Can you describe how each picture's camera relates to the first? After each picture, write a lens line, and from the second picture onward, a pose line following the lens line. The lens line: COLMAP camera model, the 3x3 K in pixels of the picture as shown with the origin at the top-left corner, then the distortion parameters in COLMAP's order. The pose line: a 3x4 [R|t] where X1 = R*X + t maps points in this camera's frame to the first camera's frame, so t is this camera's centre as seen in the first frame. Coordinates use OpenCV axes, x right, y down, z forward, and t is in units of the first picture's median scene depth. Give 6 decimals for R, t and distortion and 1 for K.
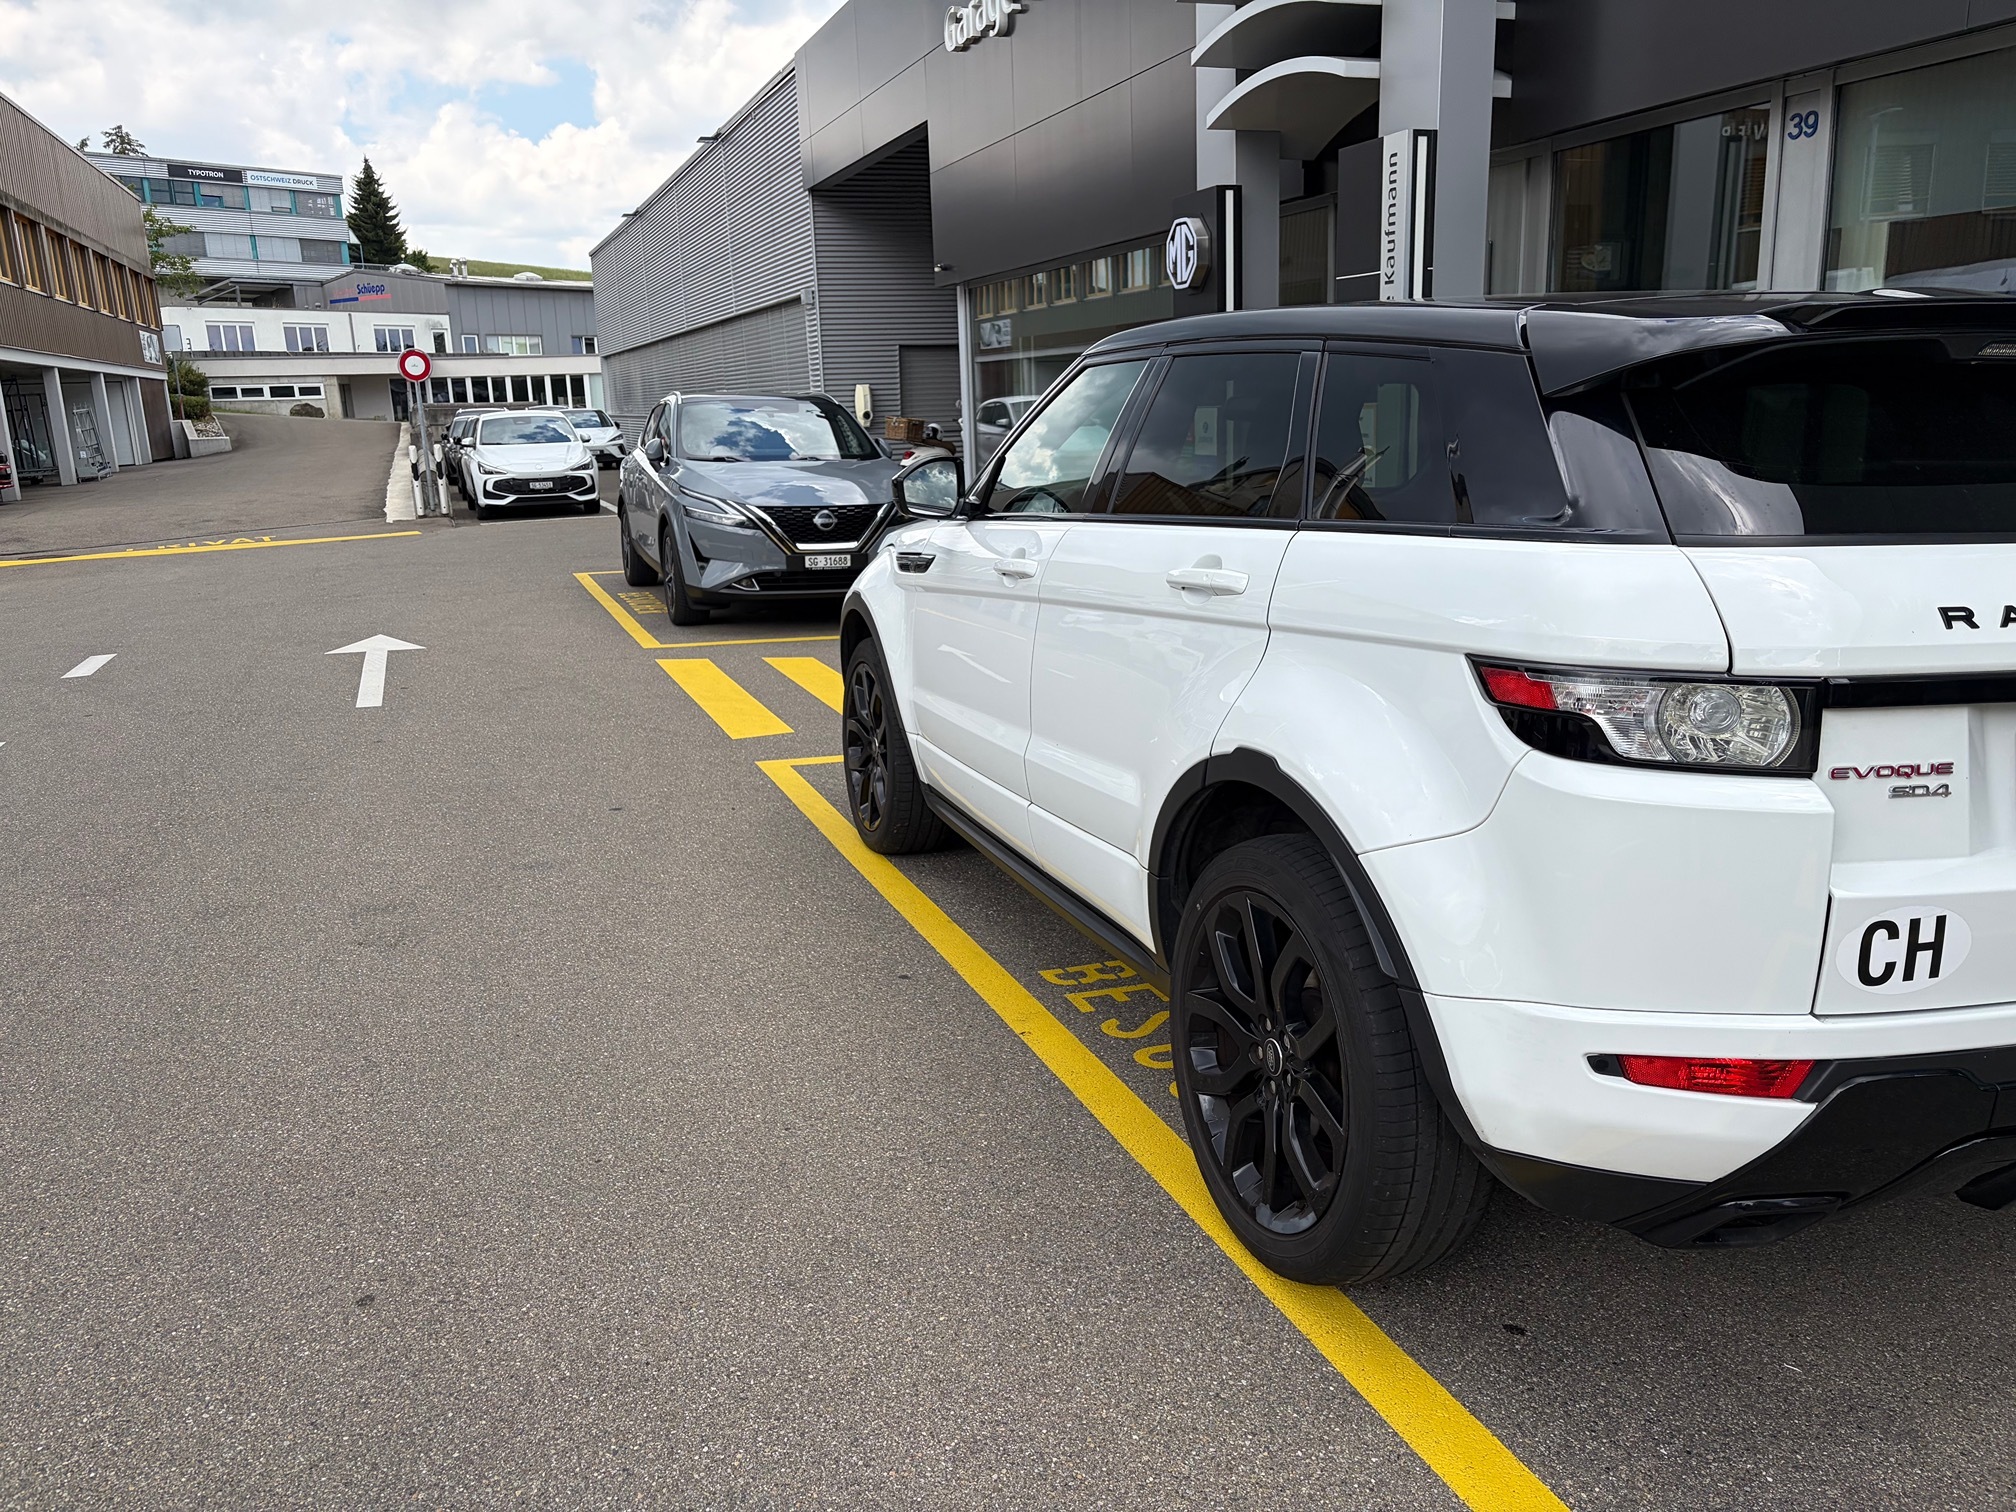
lens RADIAL K [[1533.1, 0, 1004.3], [0, 1533.1, 765.8], [0, 0, 1]] dist [0.035265, -0.039353]
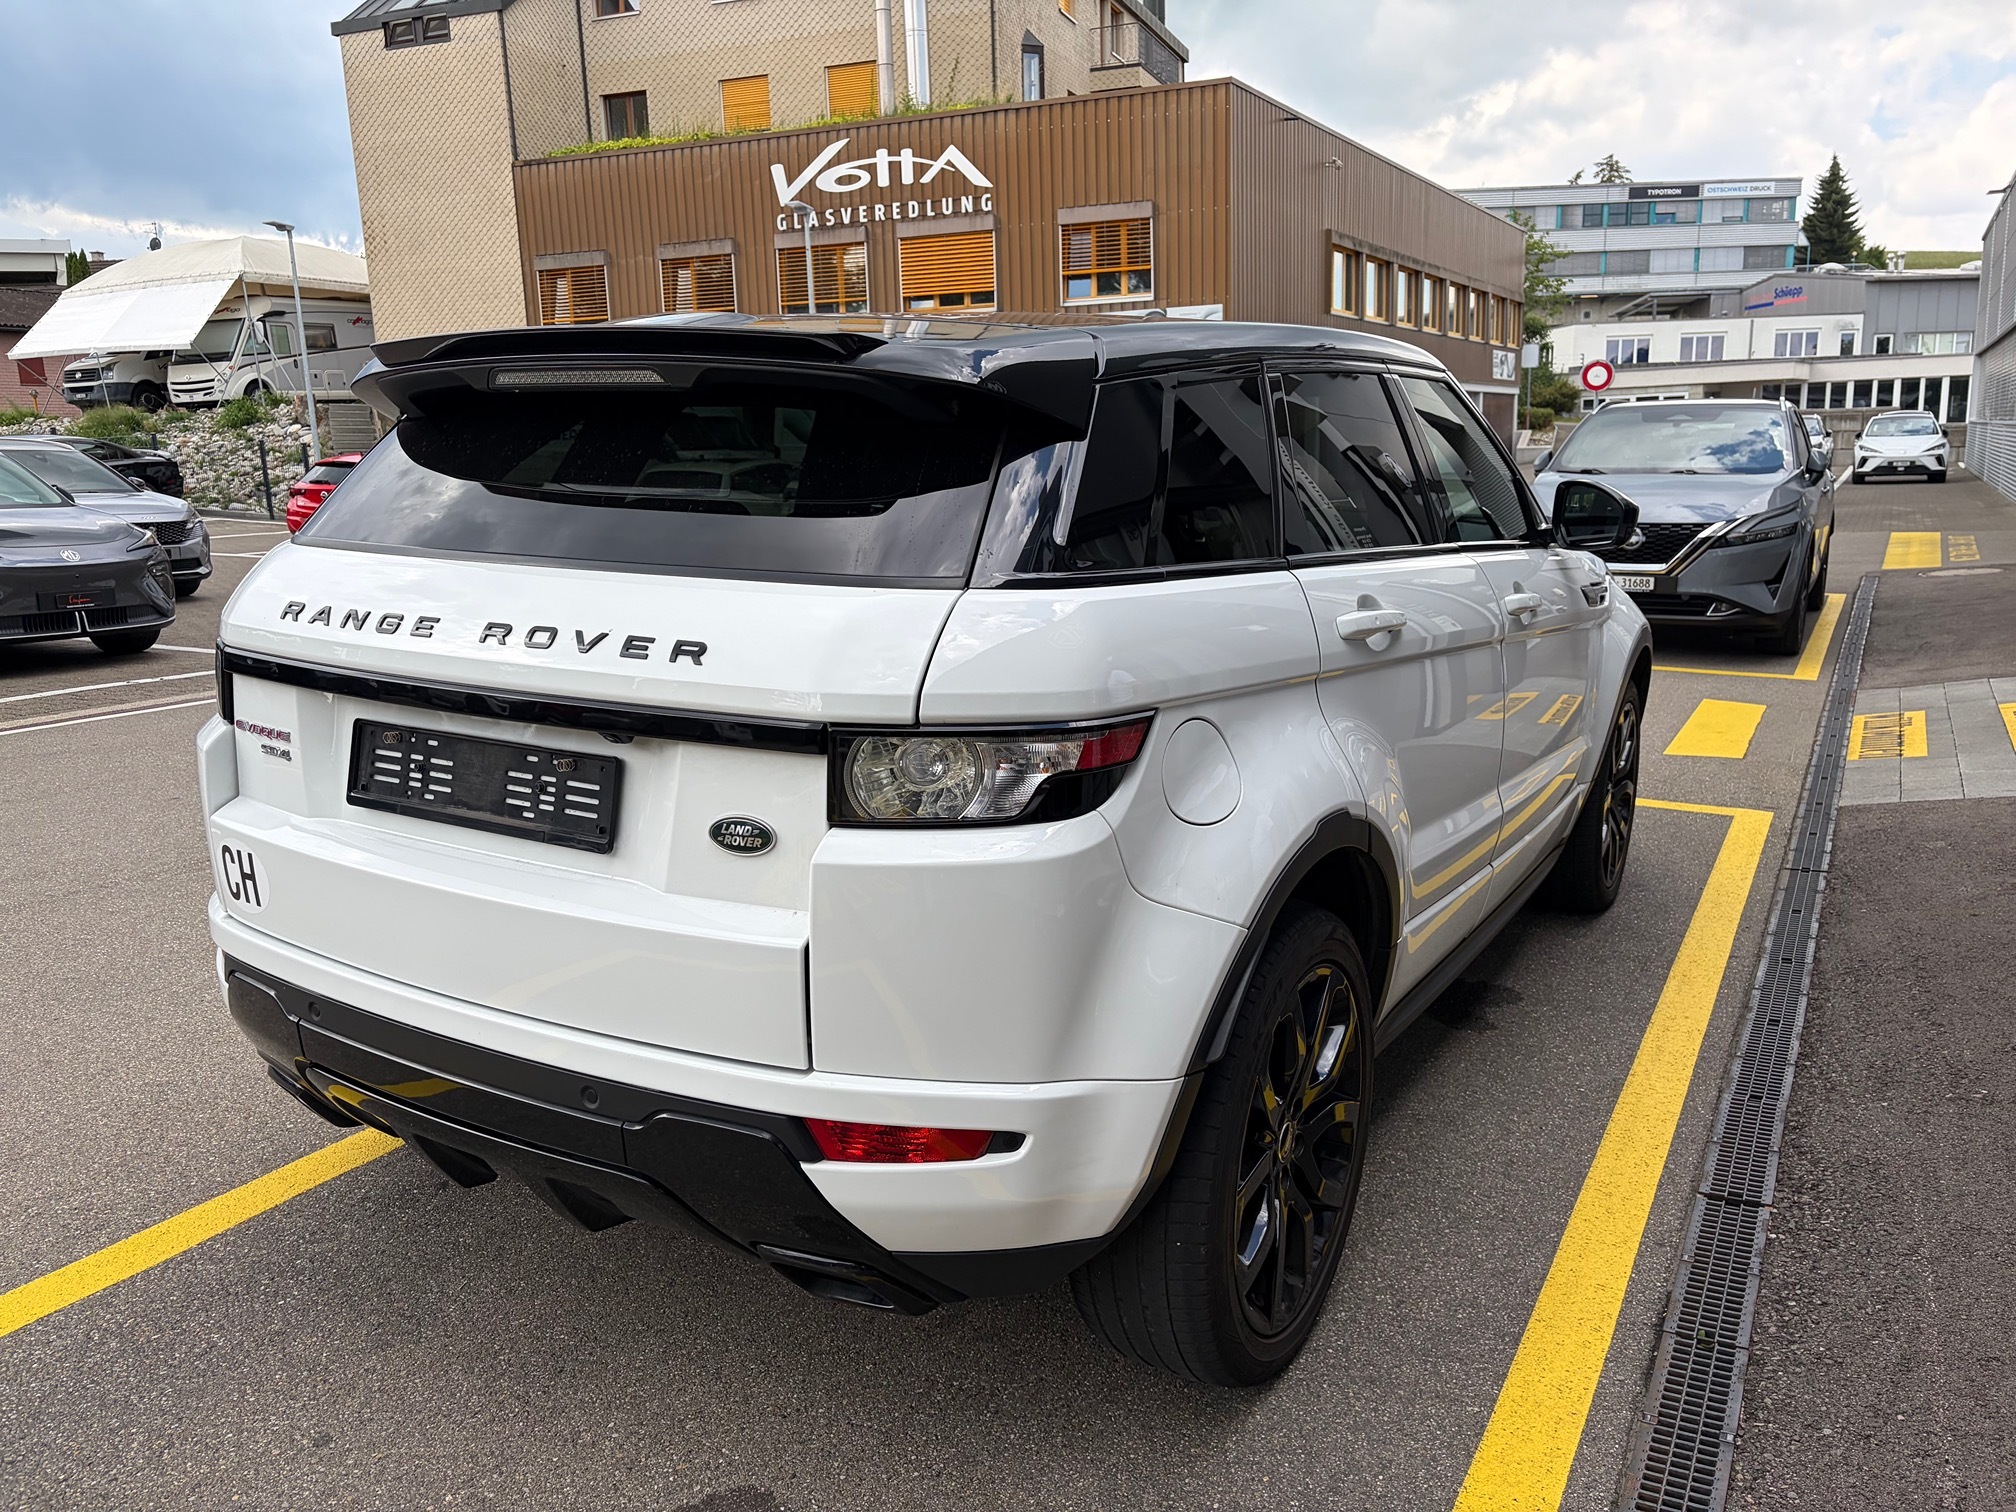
lens RADIAL K [[1533.1, 0, 995.8], [0, 1533.1, 762.2], [0, 0, 1]] dist [0.035265, -0.039353]
pose [[0.637193, 0.159962, -0.753921, 0.464789], [-0.165474, 0.983806, 0.068884, -0.037897], [0.752731, 0.080862, 0.653344, 0.159383]]
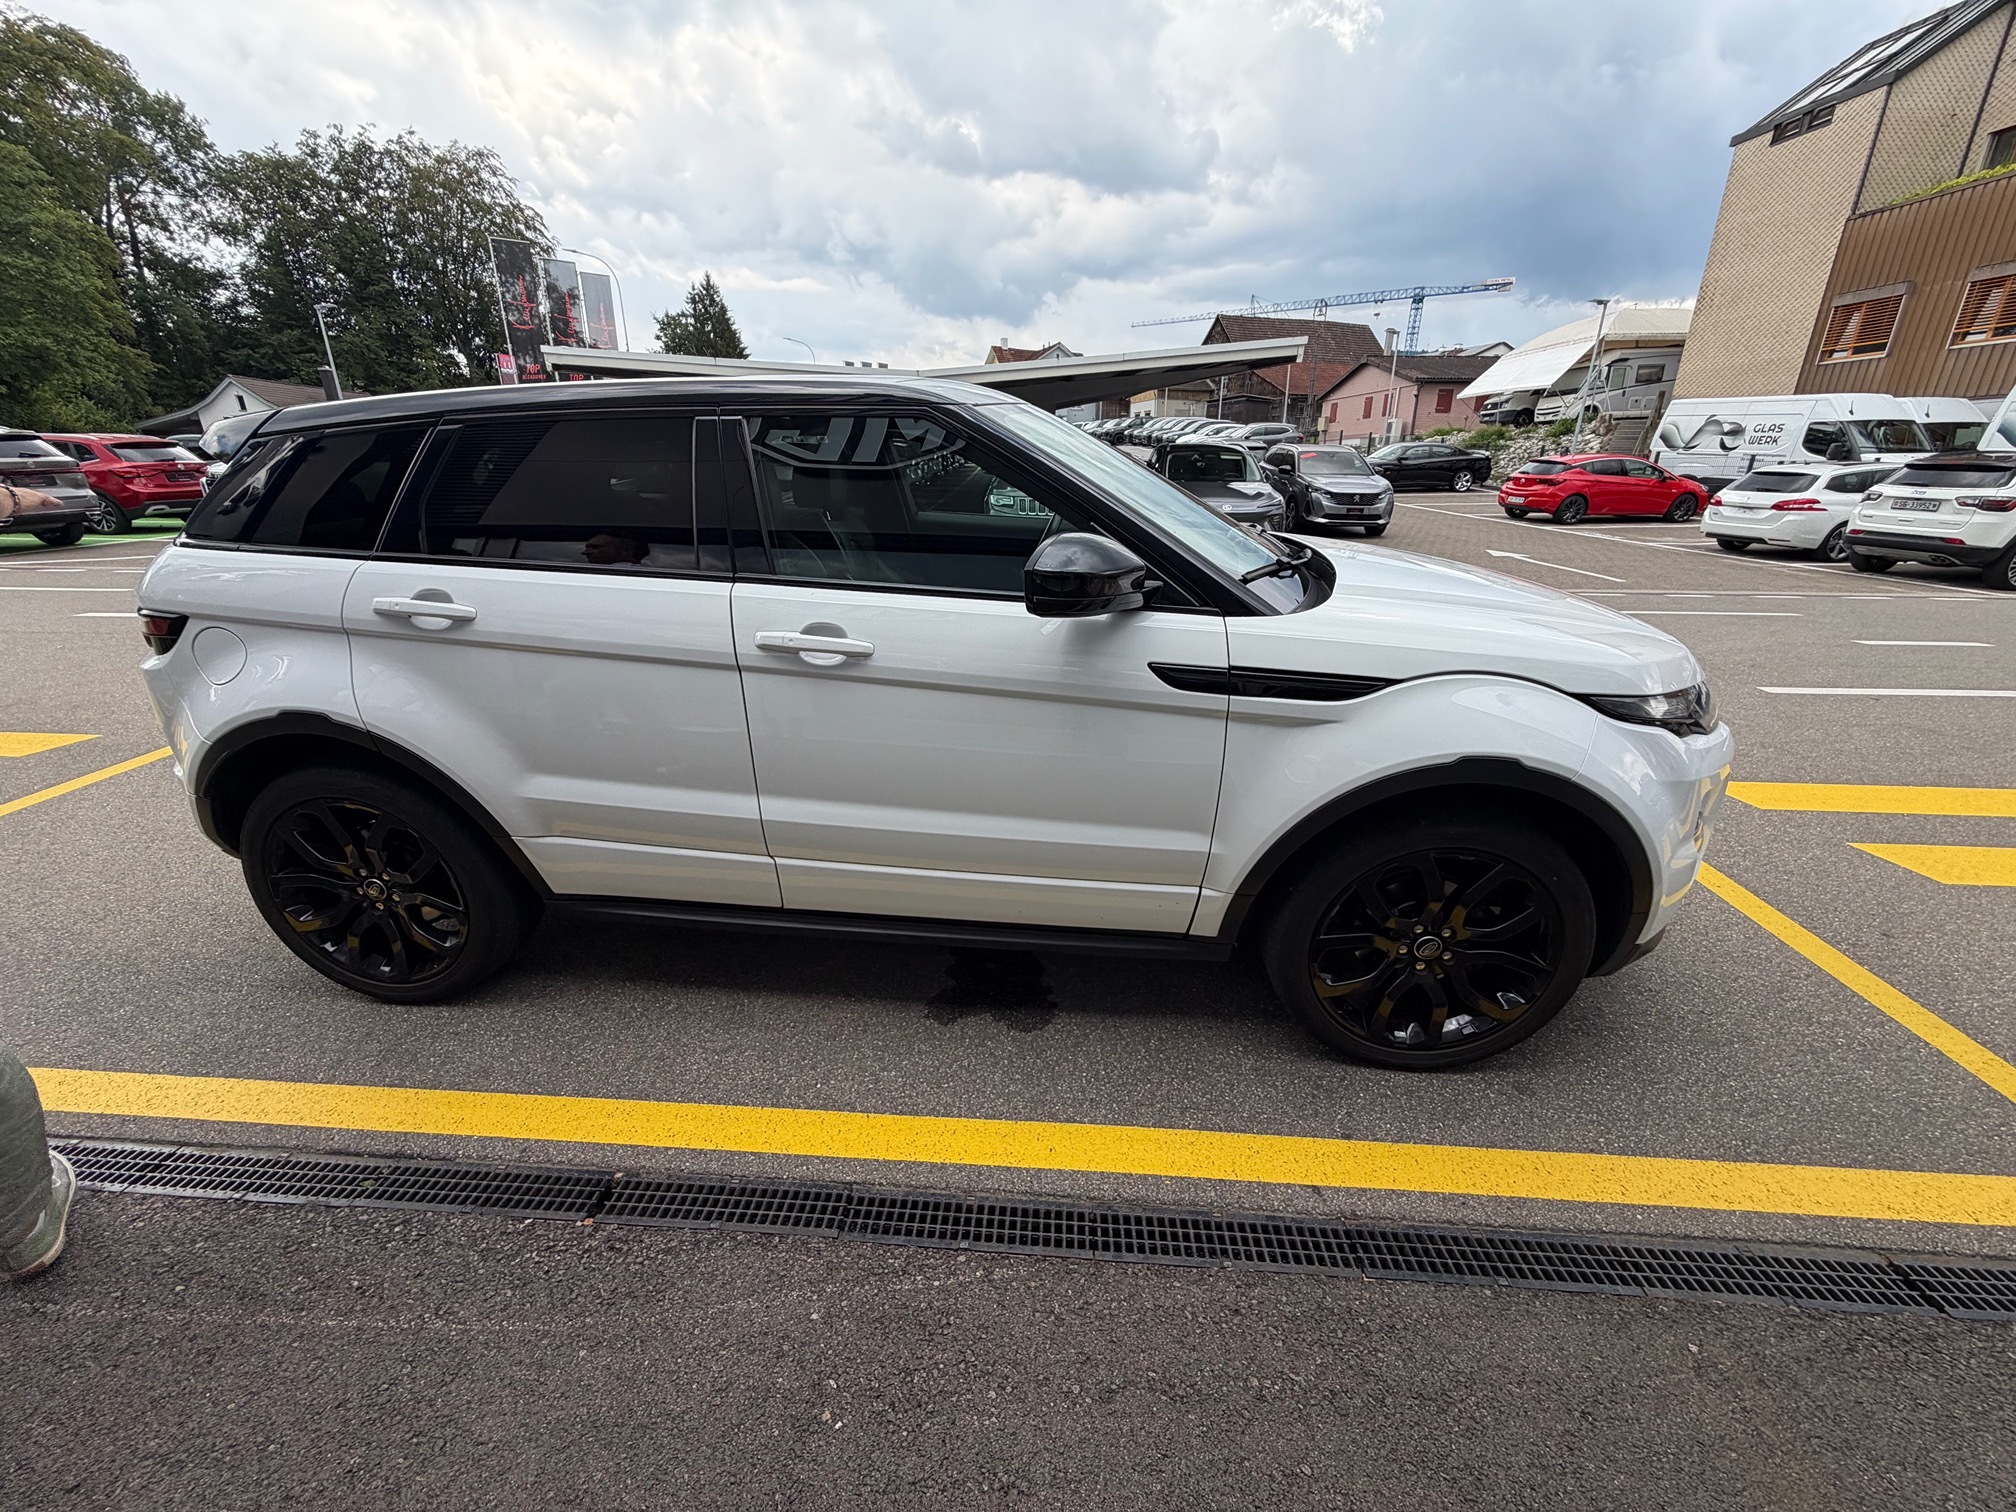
lens RADIAL K [[807.1, 0, 997.6], [0, 807.1, 744.4], [0, 0, 1]] dist [0.002278, 0.000138]
pose [[-0.424029, 0.320235, -0.847142, 0.413892], [-0.194573, 0.881342, 0.430555, -0.160777], [0.884500, 0.347399, -0.311406, 0.671967]]
